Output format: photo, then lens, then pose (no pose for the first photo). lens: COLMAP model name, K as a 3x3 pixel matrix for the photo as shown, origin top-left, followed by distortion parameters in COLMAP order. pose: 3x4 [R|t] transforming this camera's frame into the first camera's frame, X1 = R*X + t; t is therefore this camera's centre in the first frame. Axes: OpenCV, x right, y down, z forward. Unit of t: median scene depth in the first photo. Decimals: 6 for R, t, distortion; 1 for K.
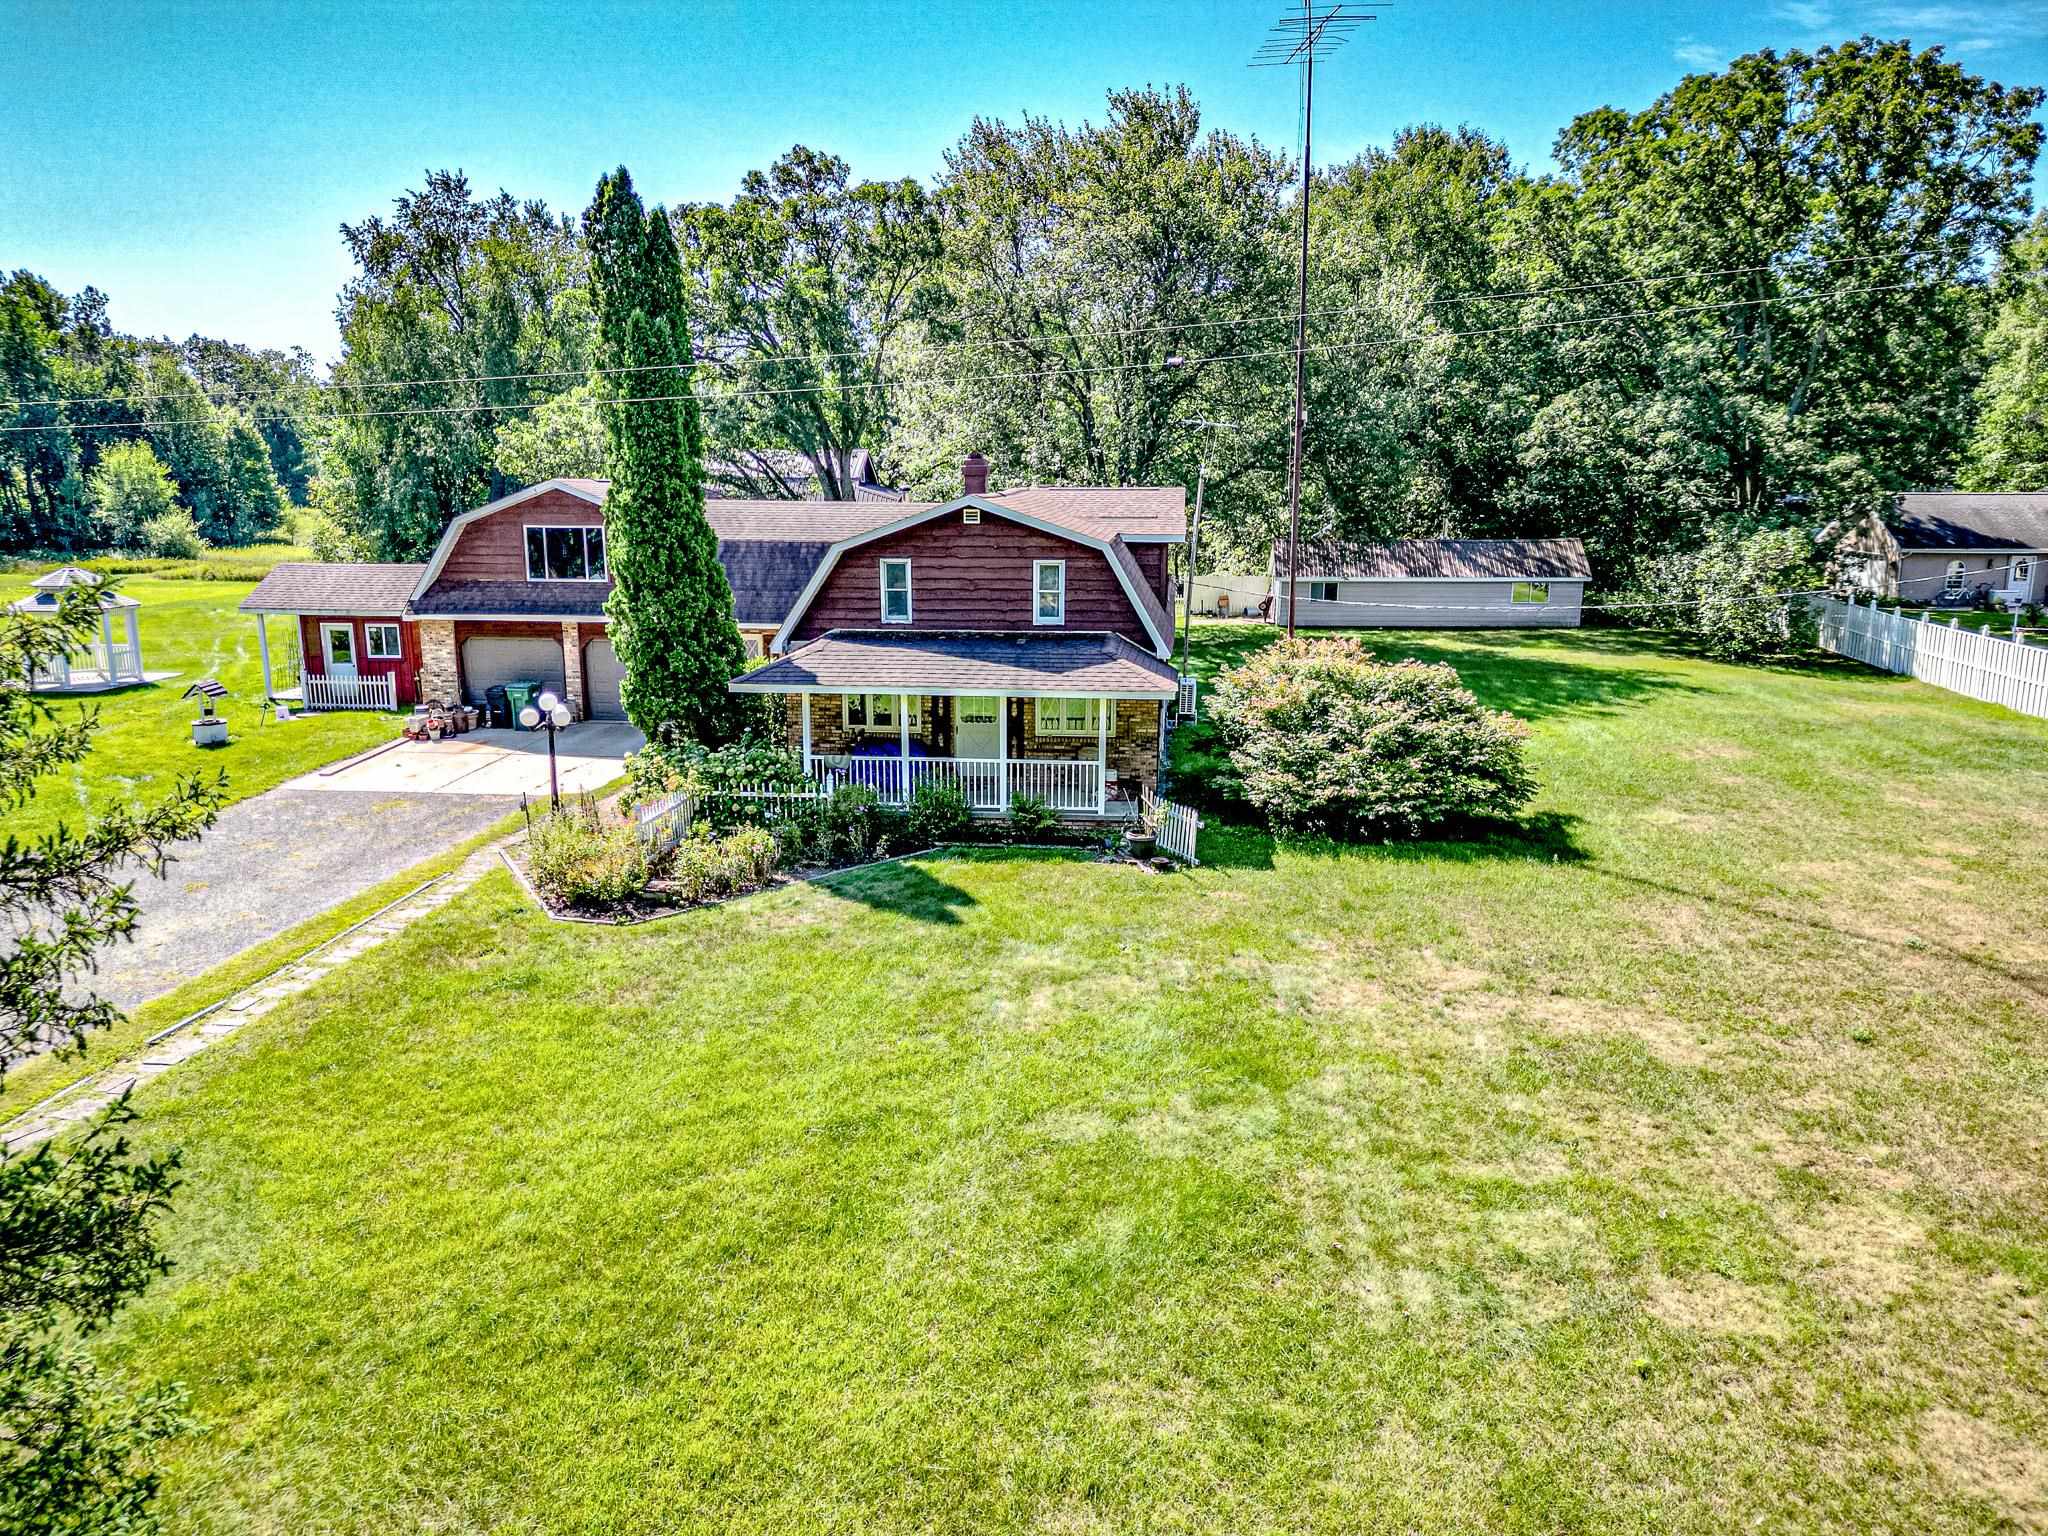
lens RADIAL K [[1424.1, 0, 1022.9], [0, 1424.1, 759.5], [0, 0, 1]] dist [0.073884, -0.066022]
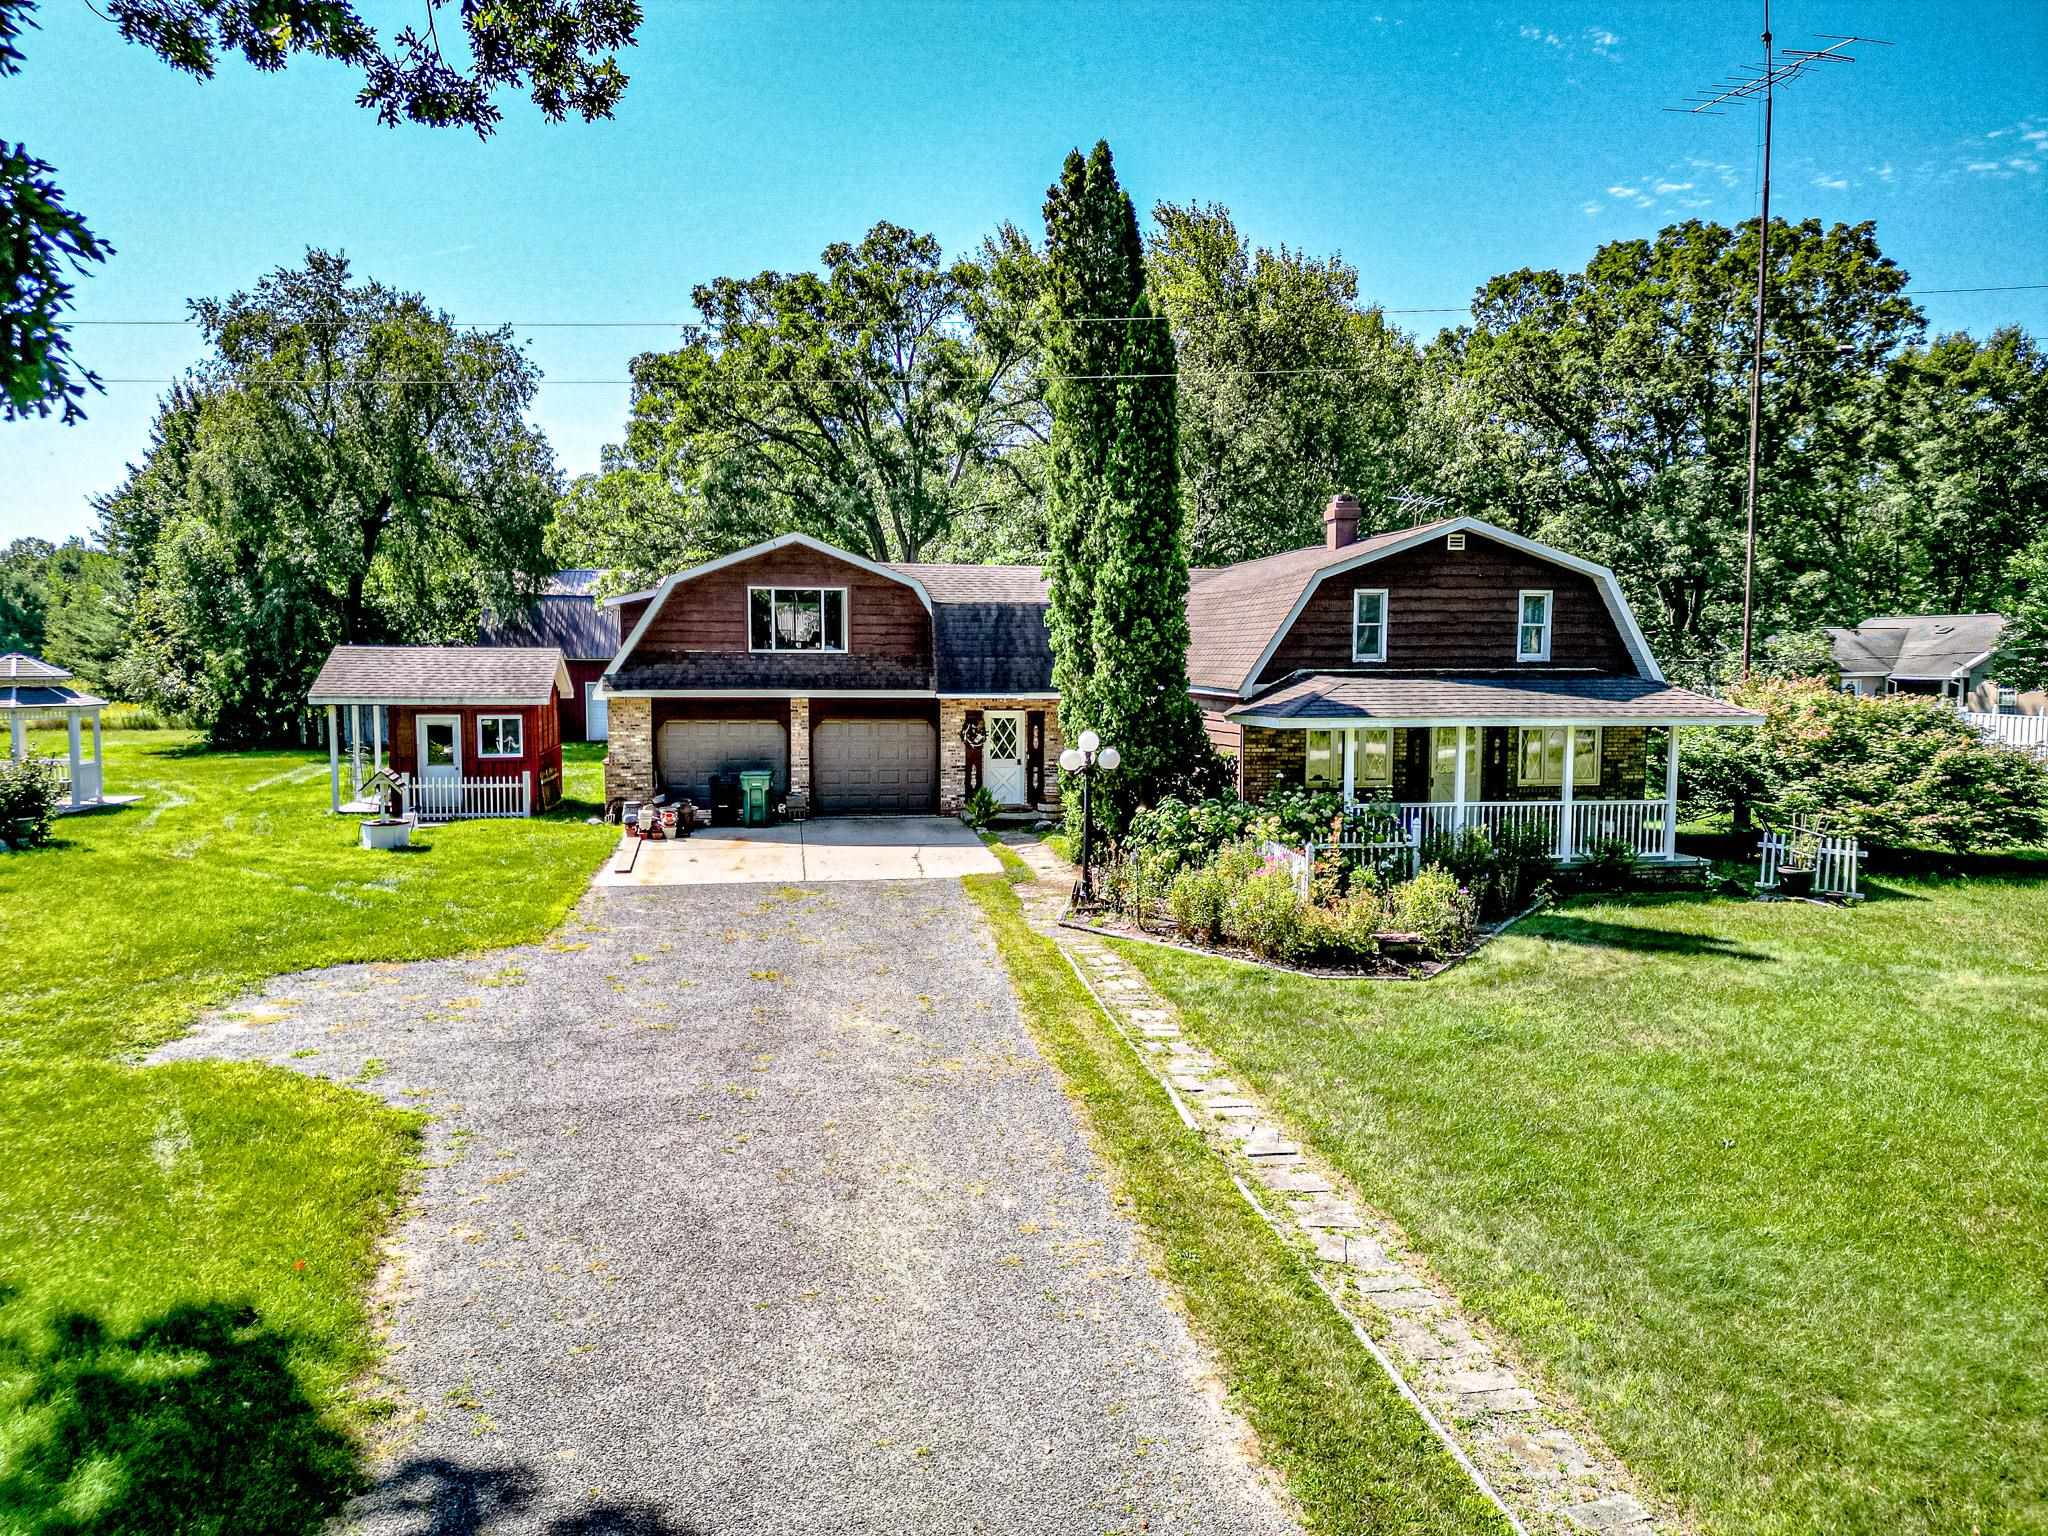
lens RADIAL K [[1424.1, 0, 1022.9], [0, 1424.1, 759.5], [0, 0, 1]] dist [0.073884, -0.066022]
pose [[0.966759, -0.016913, 0.255128, -0.405067], [0.048063, 0.992044, -0.116359, 0.044543], [-0.251130, 0.124753, 0.959880, 0.160089]]
